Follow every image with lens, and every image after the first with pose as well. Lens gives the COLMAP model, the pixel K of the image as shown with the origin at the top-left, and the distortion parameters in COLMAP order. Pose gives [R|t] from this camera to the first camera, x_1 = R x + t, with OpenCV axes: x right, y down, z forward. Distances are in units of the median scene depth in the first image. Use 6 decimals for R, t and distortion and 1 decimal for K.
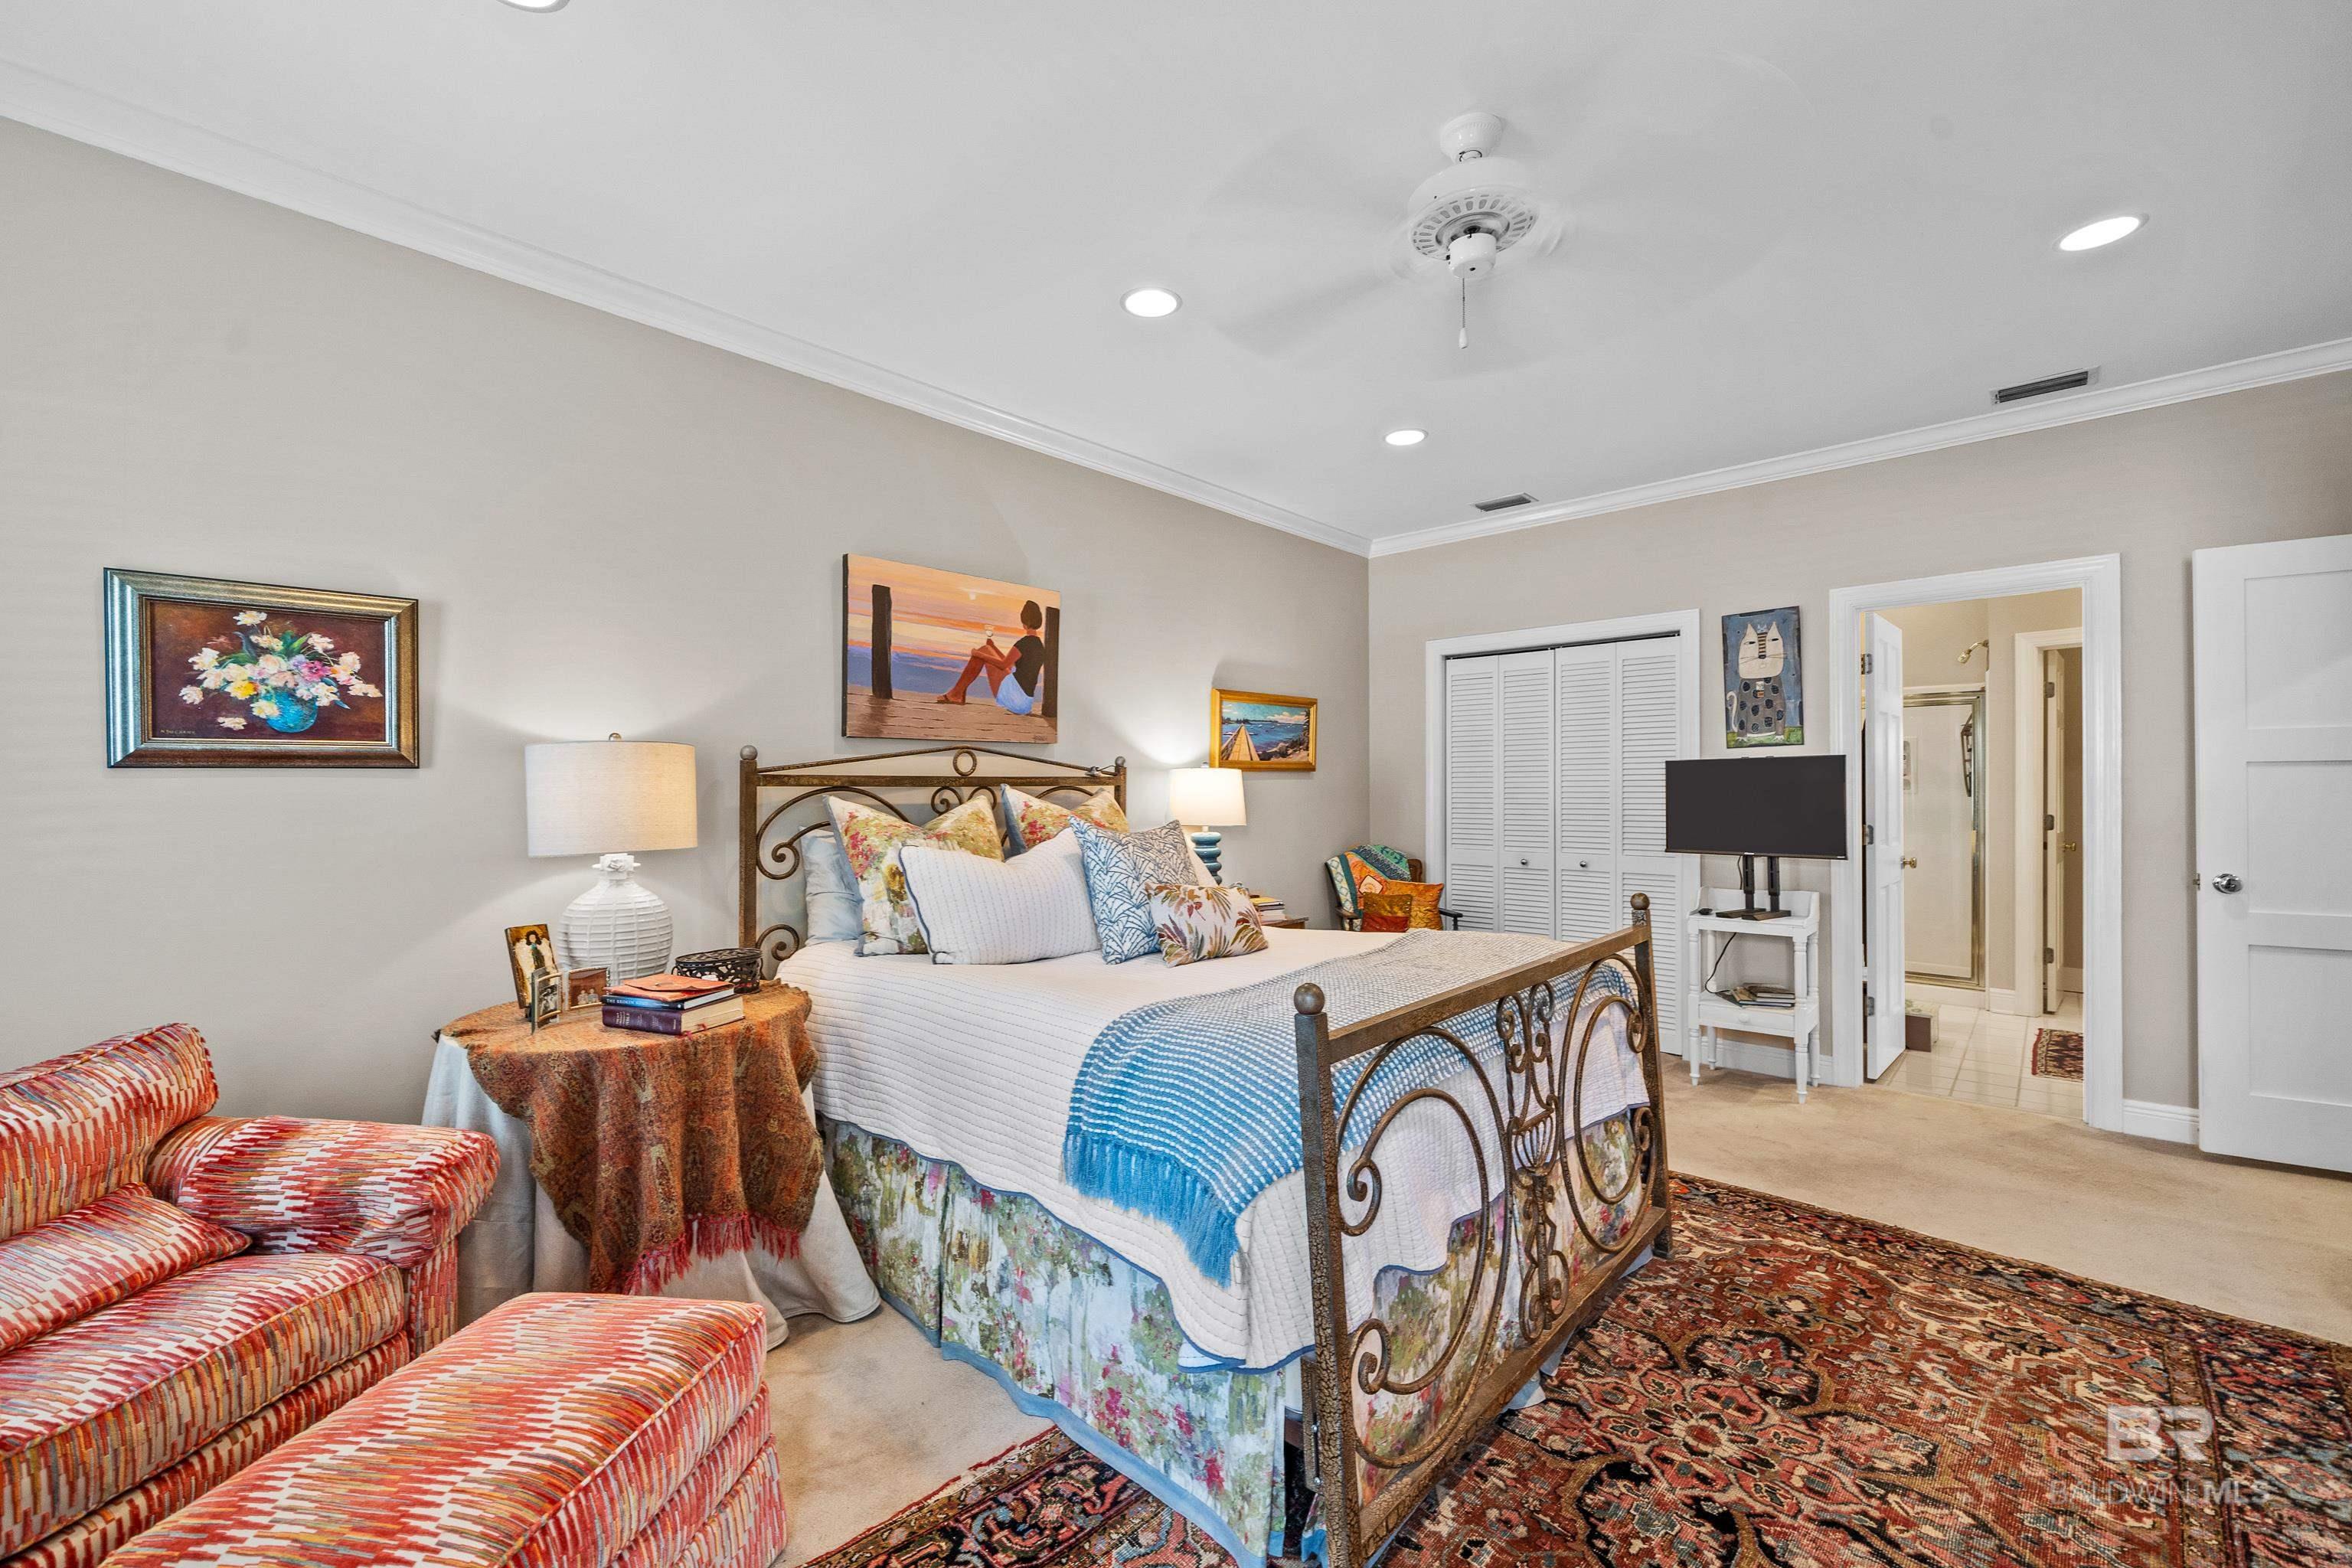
lens RADIAL K [[947.9, 0, 1174.5], [0, 947.9, 797.3], [0, 0, 1]] dist [-0.000771, 0.000110]
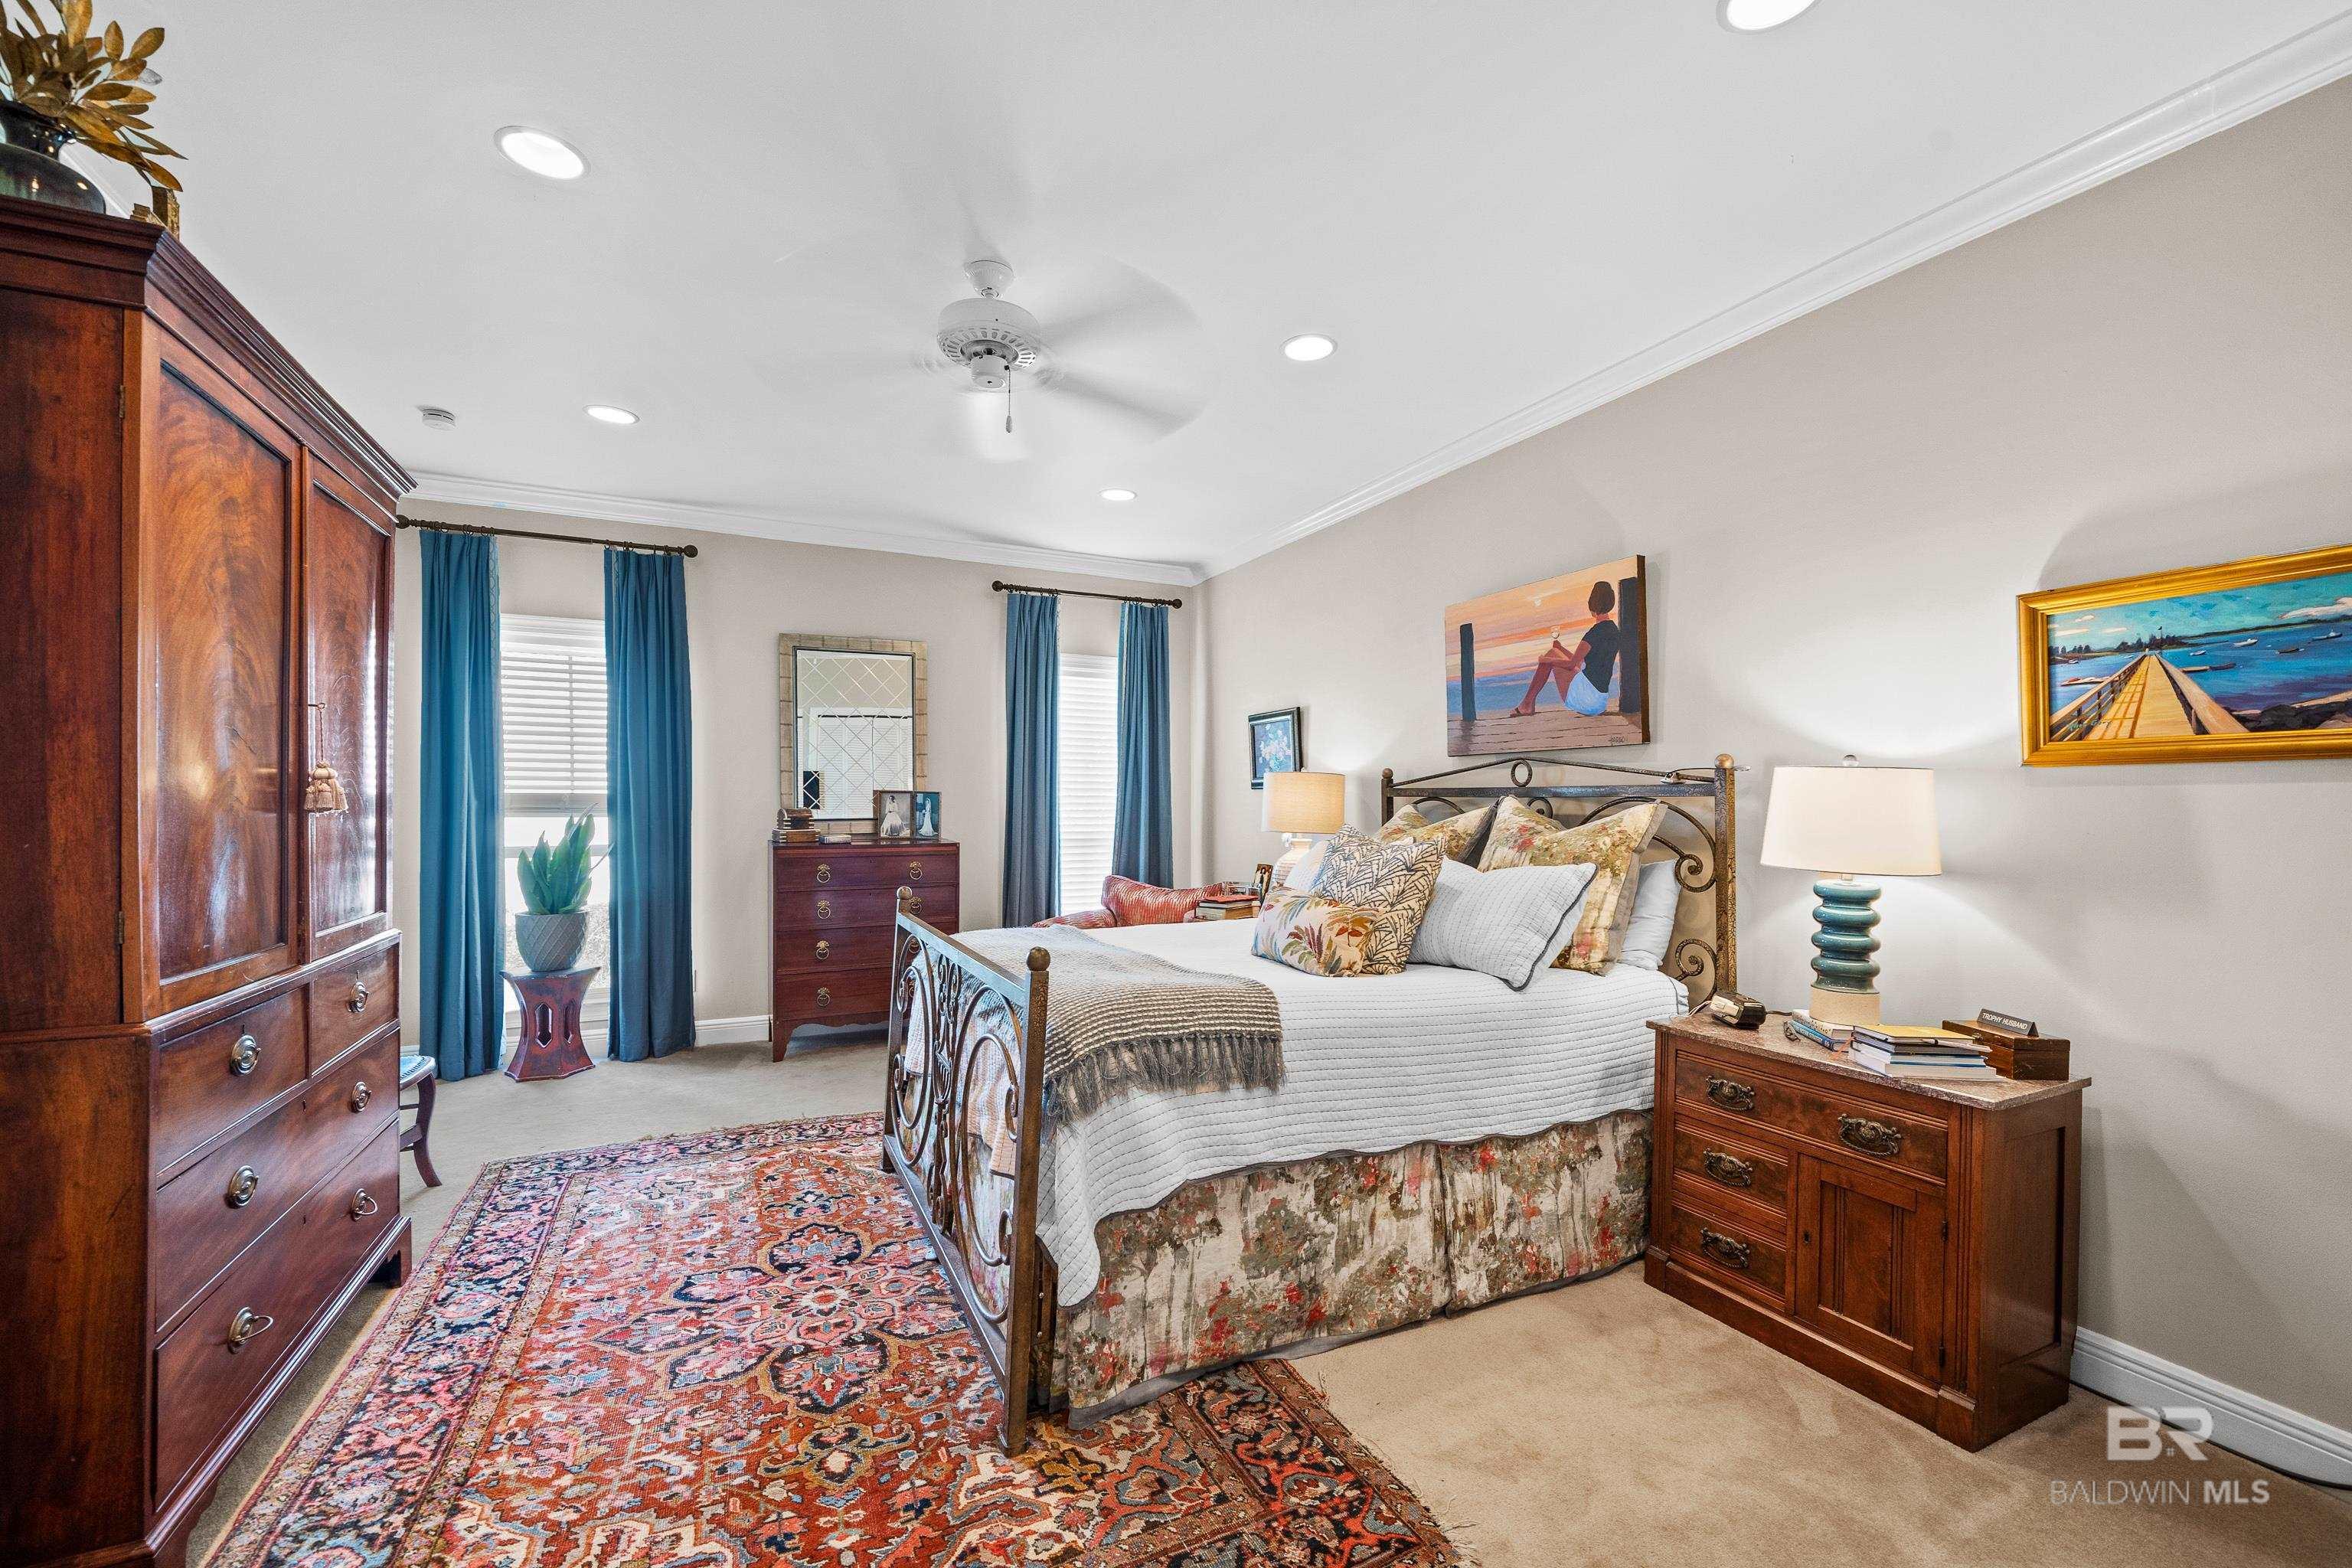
lens RADIAL K [[954.2, 0, 1177.6], [0, 954.2, 786.8], [0, 0, 1]] dist [-0.001444, -0.000322]
pose [[-0.361520, -0.006703, -0.932340, 1.340439], [-0.011185, 0.999933, -0.002852, -0.022286], [0.932297, 0.009397, -0.361571, 1.599012]]
